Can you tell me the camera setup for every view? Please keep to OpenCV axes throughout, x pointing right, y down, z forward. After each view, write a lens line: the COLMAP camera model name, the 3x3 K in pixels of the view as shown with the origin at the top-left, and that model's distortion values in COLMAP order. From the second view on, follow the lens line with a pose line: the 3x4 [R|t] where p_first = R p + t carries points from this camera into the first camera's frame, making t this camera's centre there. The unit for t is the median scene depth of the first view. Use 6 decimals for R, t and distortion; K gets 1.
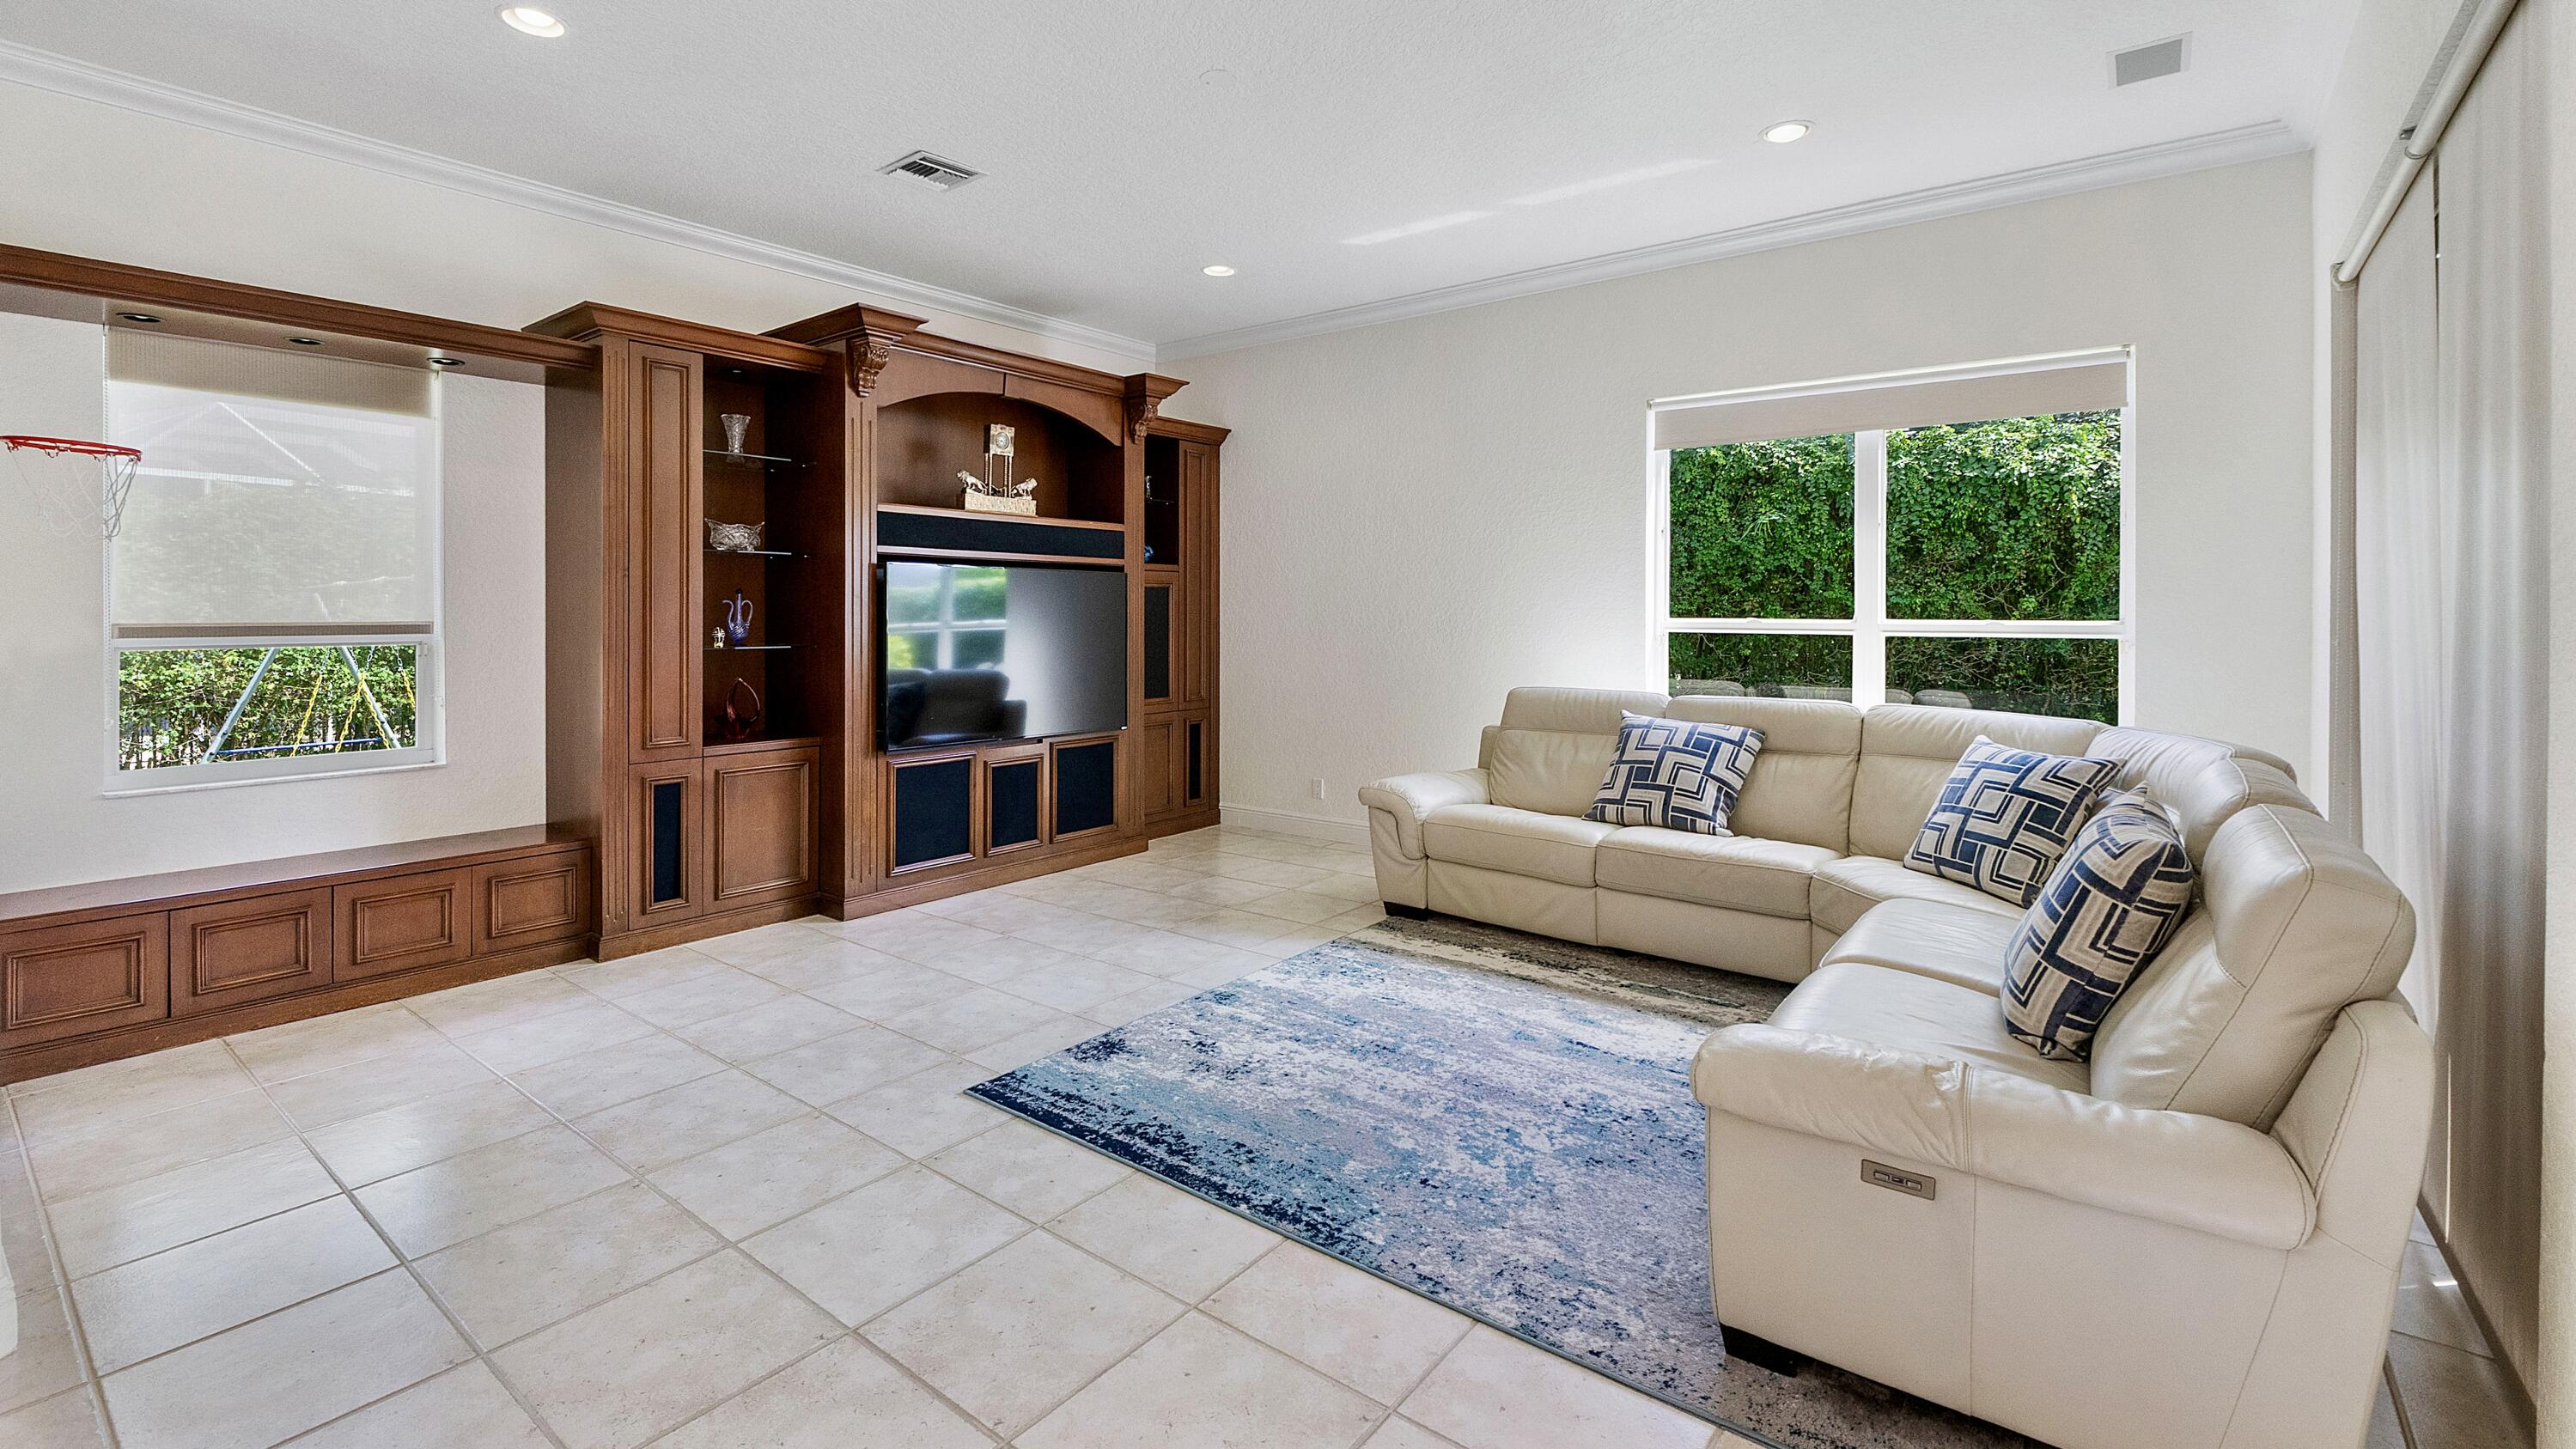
lens RADIAL K [[1121.0, 0, 1272.3], [0, 1121.0, 615.9], [0, 0, 1]] dist [-0.006962, -0.000100]
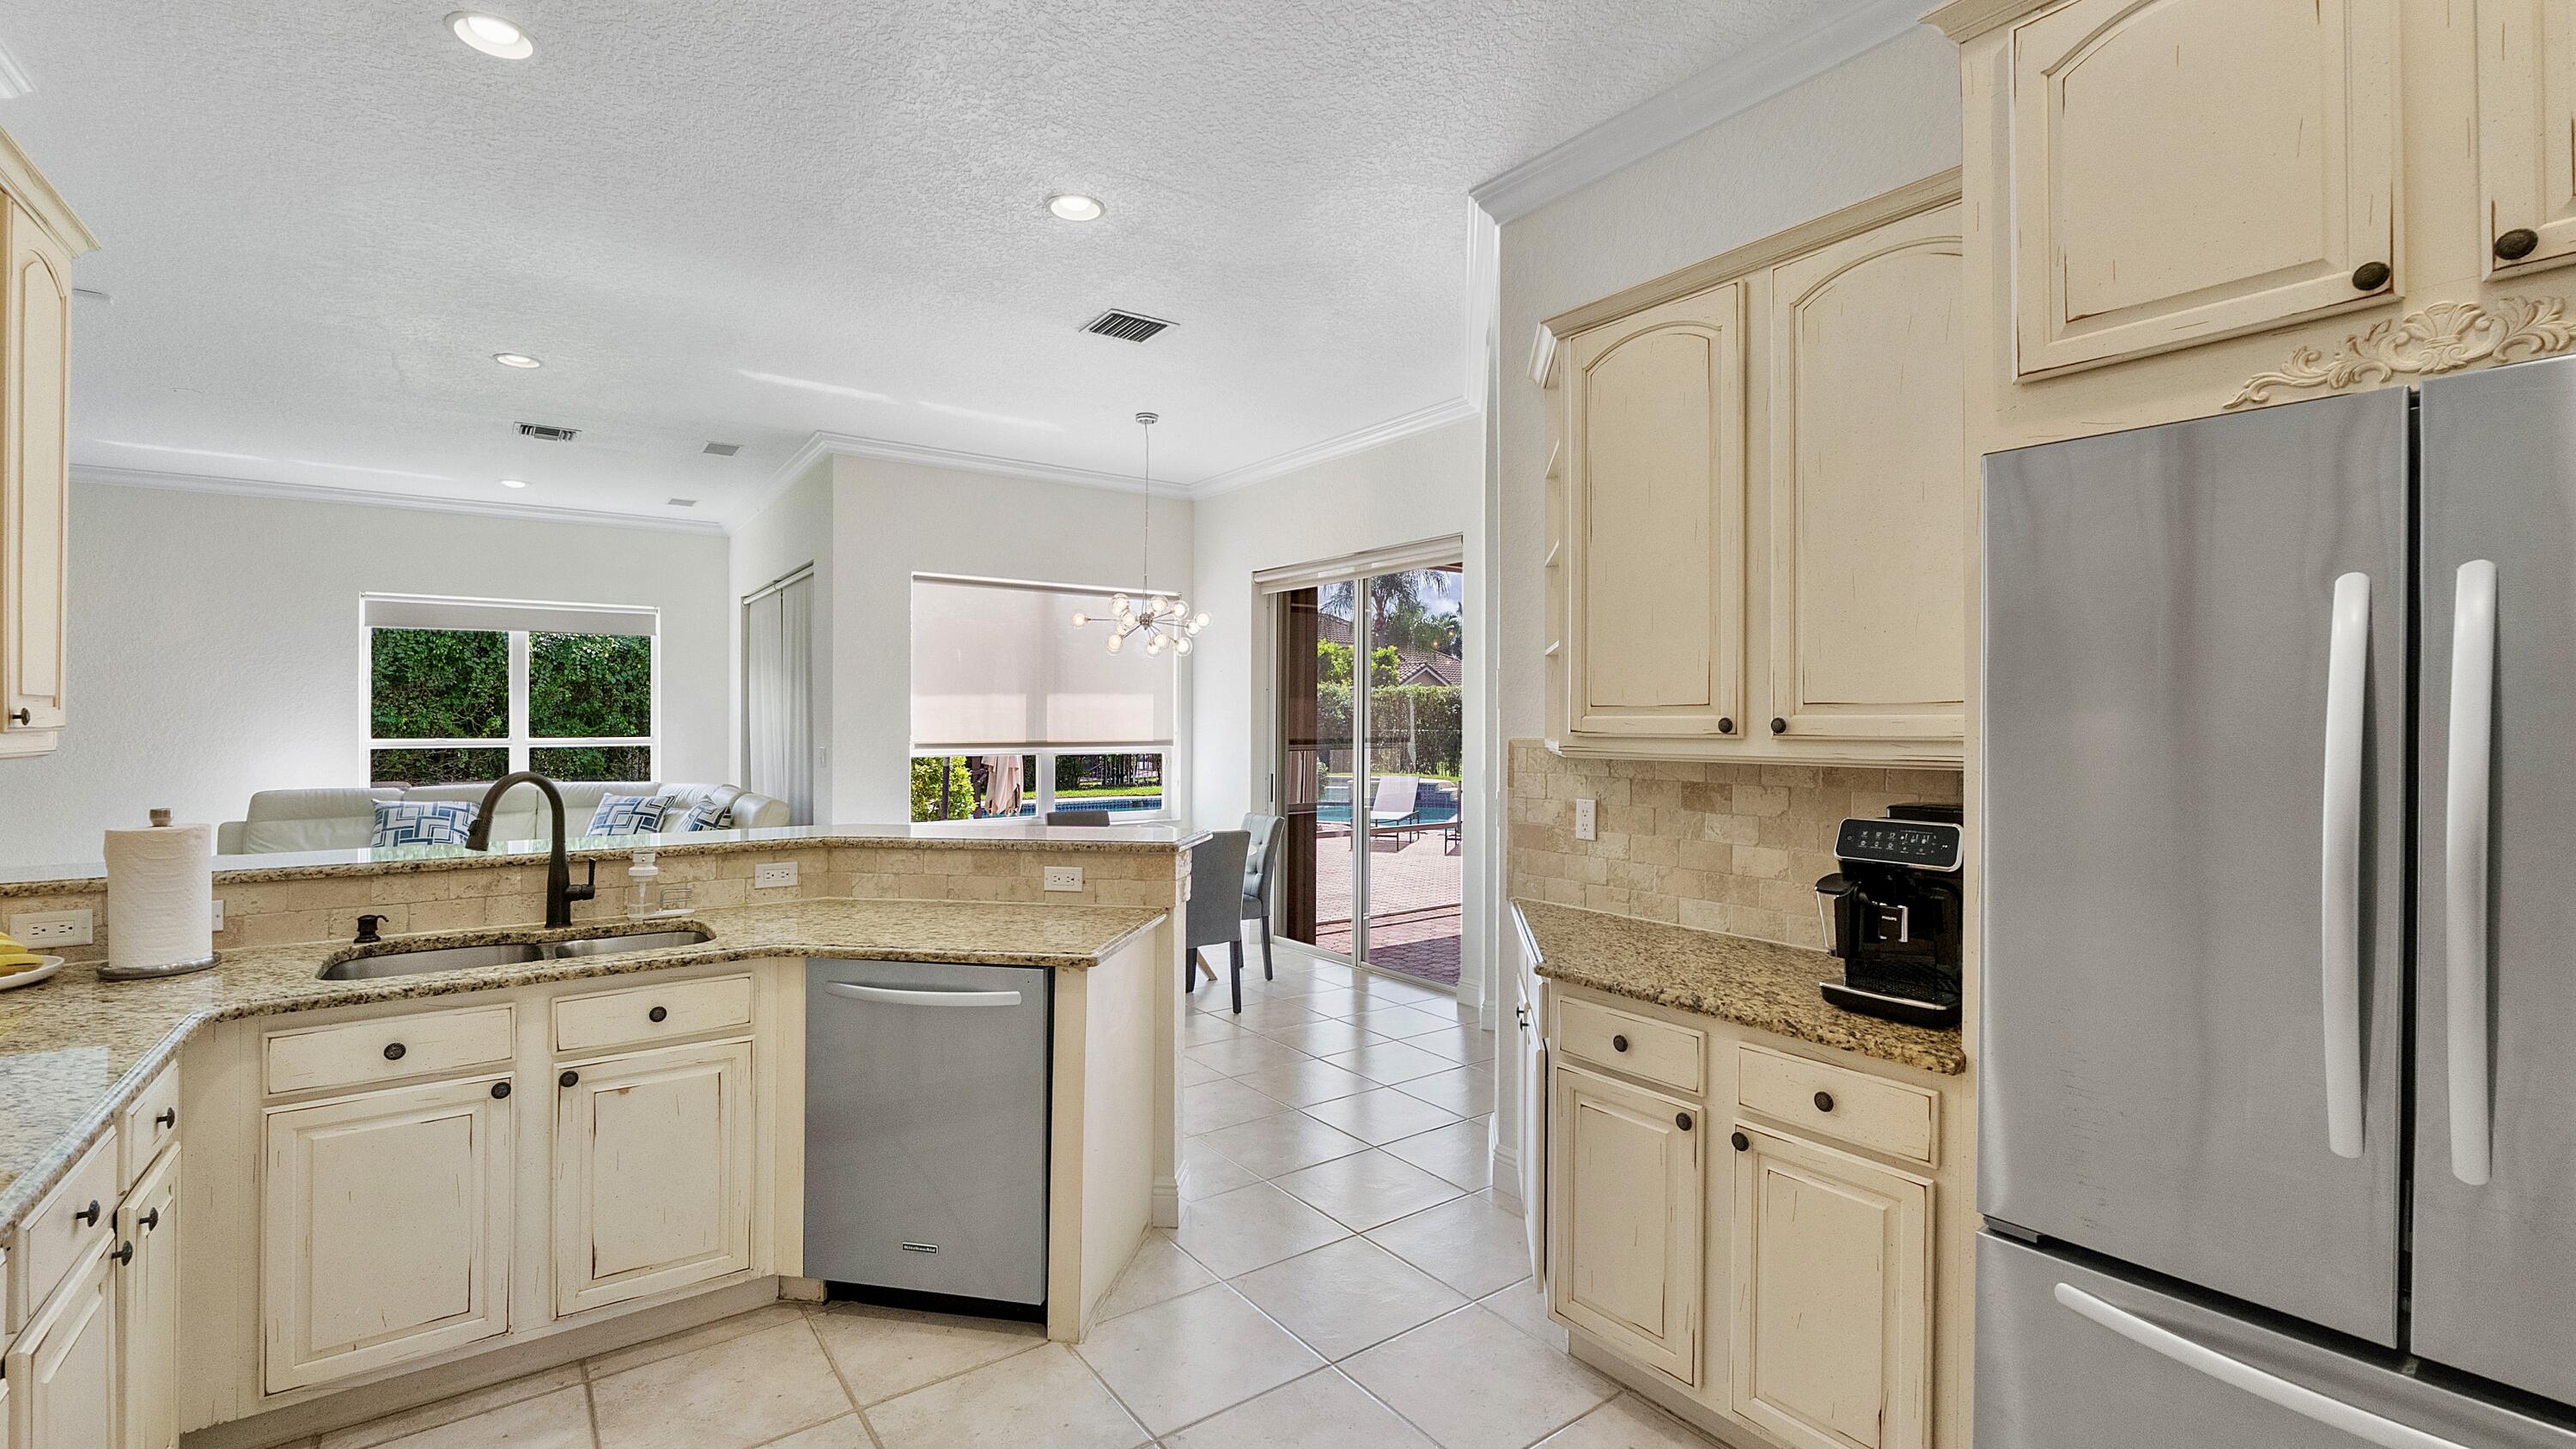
lens RADIAL K [[1087.0, 0, 1288.0], [0, 1087.0, 724.5], [0, 0, 1]] dist [-0.003494, -0.000371]
pose [[0.269198, -0.004552, 0.963074, -0.796201], [0.007037, 0.999971, 0.002760, -0.014348], [-0.963059, 0.006035, 0.269223, -0.630902]]
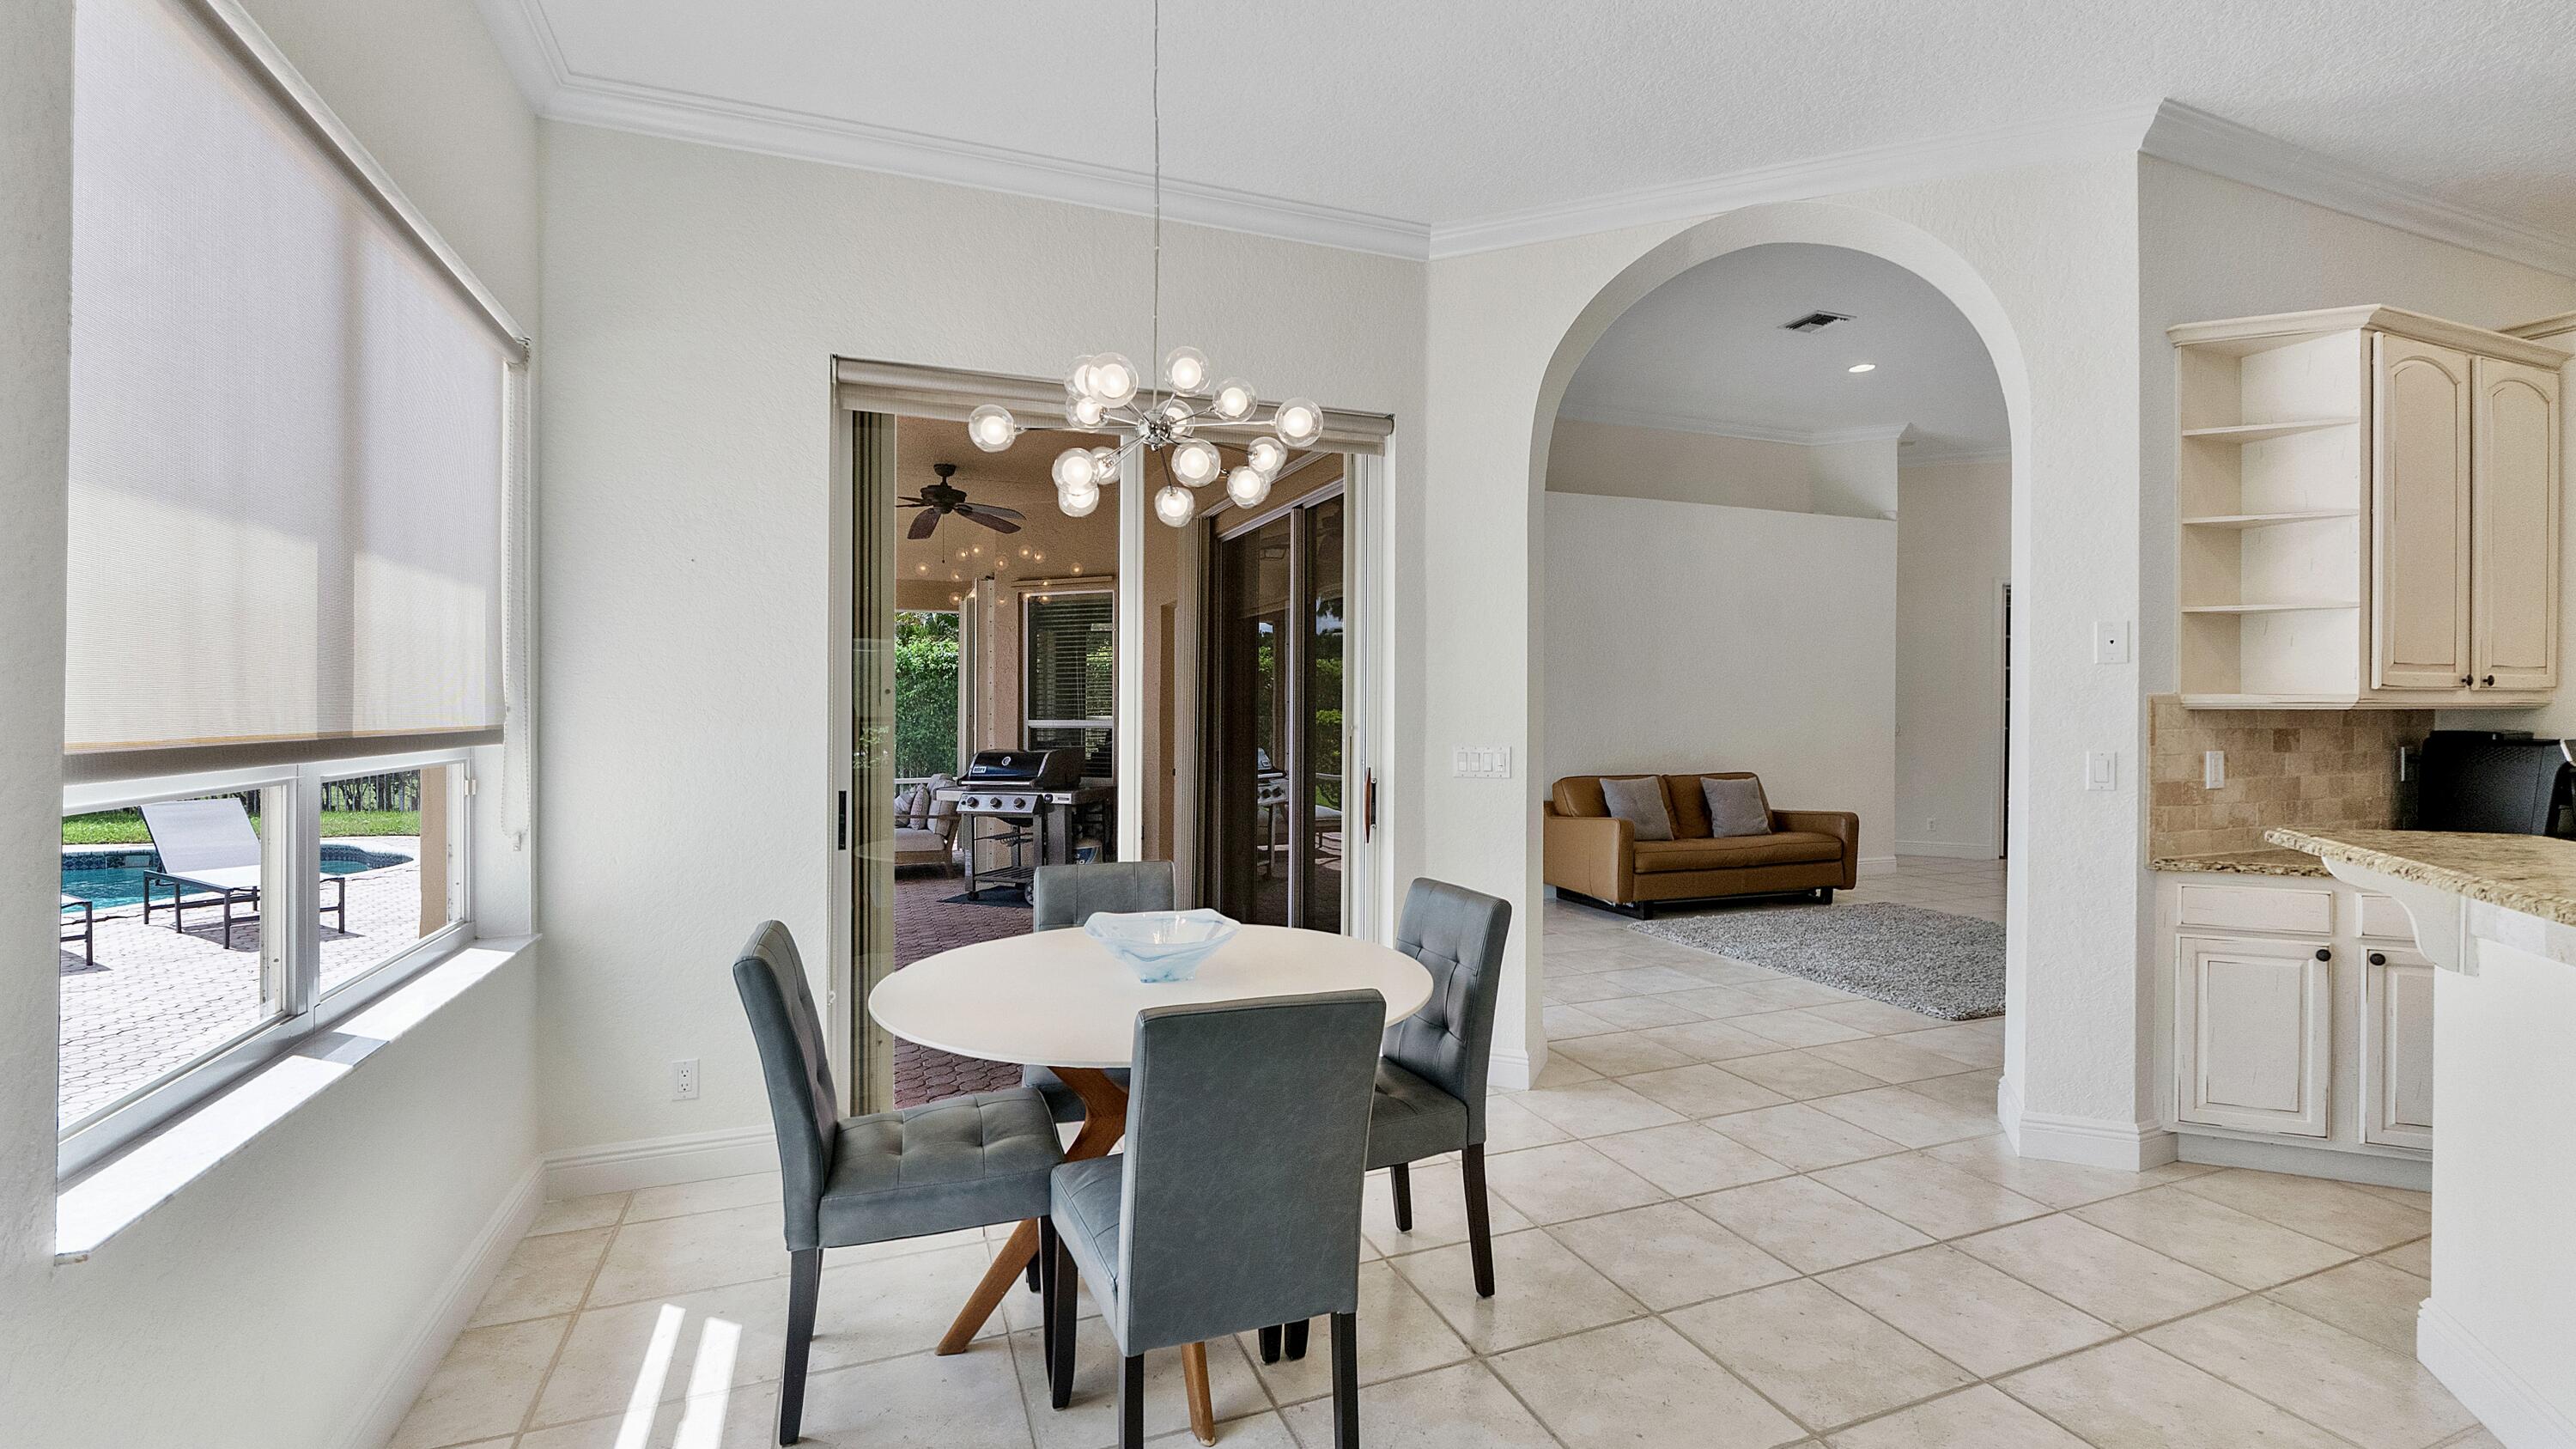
lens RADIAL K [[1117.9, 0, 1293.7], [0, 1117.9, 723.7], [0, 0, 1]] dist [-0.007394, -0.000323]
pose [[-0.861537, -0.011542, 0.507563, 0.004087], [0.000835, 0.999708, 0.024150, -0.001672], [-0.507693, 0.021230, -0.861276, 0.259793]]
